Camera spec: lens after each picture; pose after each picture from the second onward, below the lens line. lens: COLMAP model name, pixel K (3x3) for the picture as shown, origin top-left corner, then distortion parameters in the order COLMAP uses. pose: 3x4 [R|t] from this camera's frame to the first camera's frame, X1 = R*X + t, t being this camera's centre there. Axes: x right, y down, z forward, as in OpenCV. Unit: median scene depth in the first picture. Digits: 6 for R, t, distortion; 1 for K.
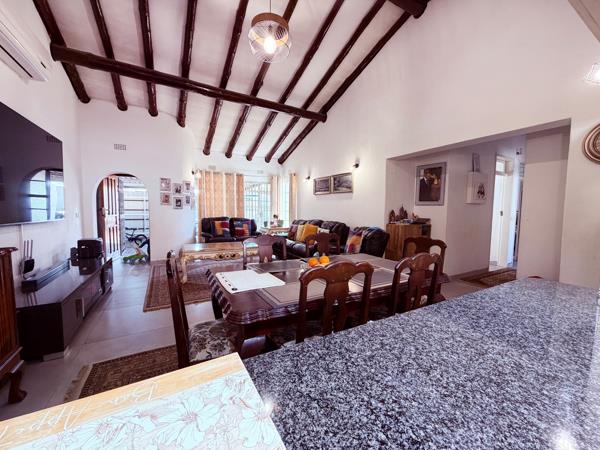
lens RADIAL K [[239.6, 0, 300.0], [0, 239.6, 225.0], [0, 0, 1]] dist [0.000005, -0.000439]
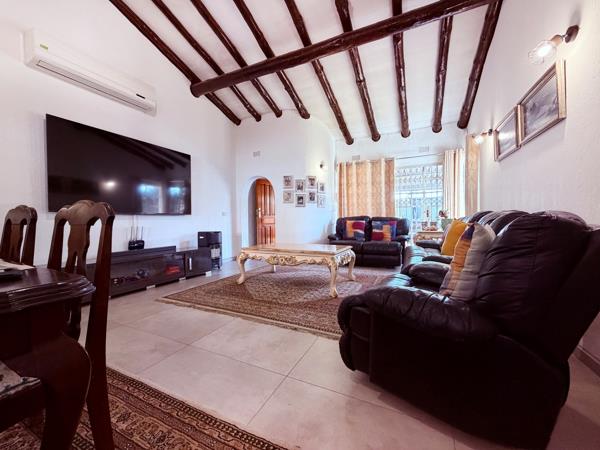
lens RADIAL K [[241.2, 0, 300.0], [0, 241.2, 225.0], [0, 0, 1]] dist [0.010180, -0.000106]
pose [[0.575886, 0.003226, -0.817524, 0.257579], [-0.033276, 0.999256, -0.019498, 0.022537], [0.816853, 0.038433, 0.575565, 0.439802]]
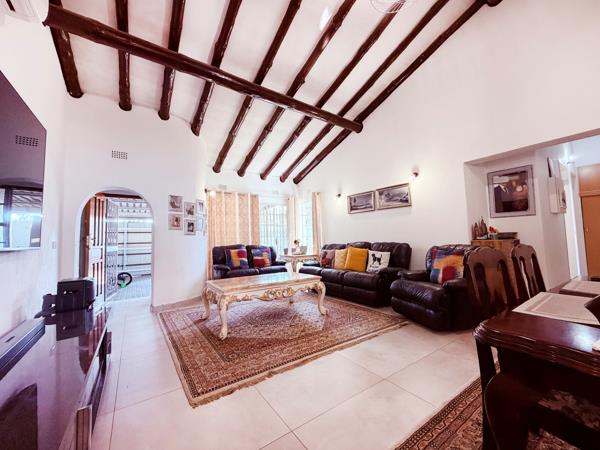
lens RADIAL K [[239.6, 0, 300.0], [0, 239.6, 225.0], [0, 0, 1]] dist [0.000005, -0.000439]
pose [[0.994956, -0.033735, 0.094467, -0.217784], [0.045527, 0.991036, -0.125600, 0.014641], [-0.089383, 0.129267, 0.987573, 0.188586]]
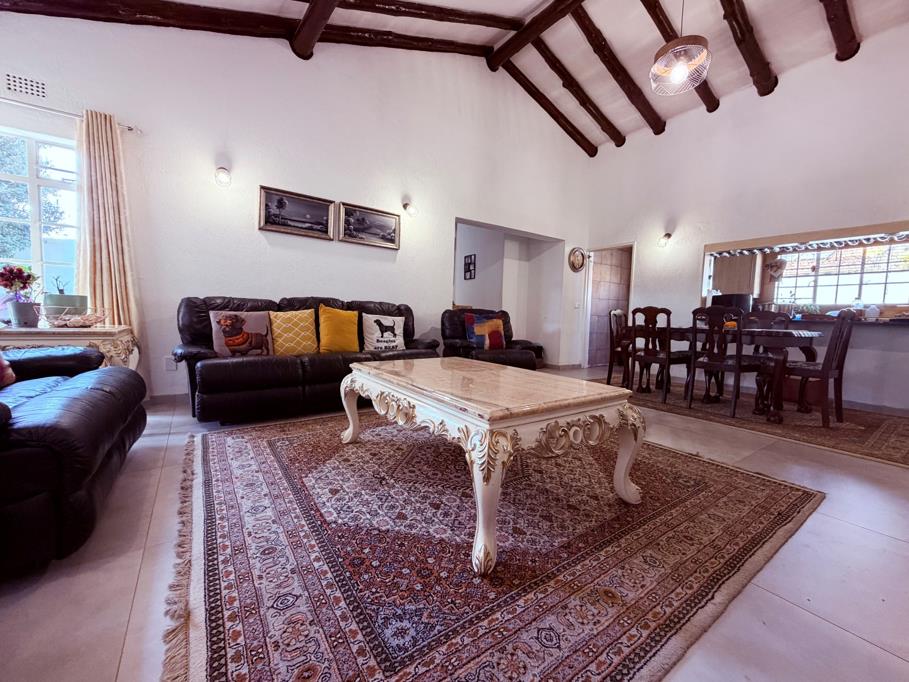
lens RADIAL K [[372.6, 0, 454.5], [0, 372.6, 341.0], [0, 0, 1]] dist [-0.000275, -0.000065]
pose [[-0.093297, -0.082812, 0.992188, -0.601007], [0.036760, 0.995569, 0.086551, 0.004844], [-0.994960, 0.044548, -0.089839, 0.837342]]
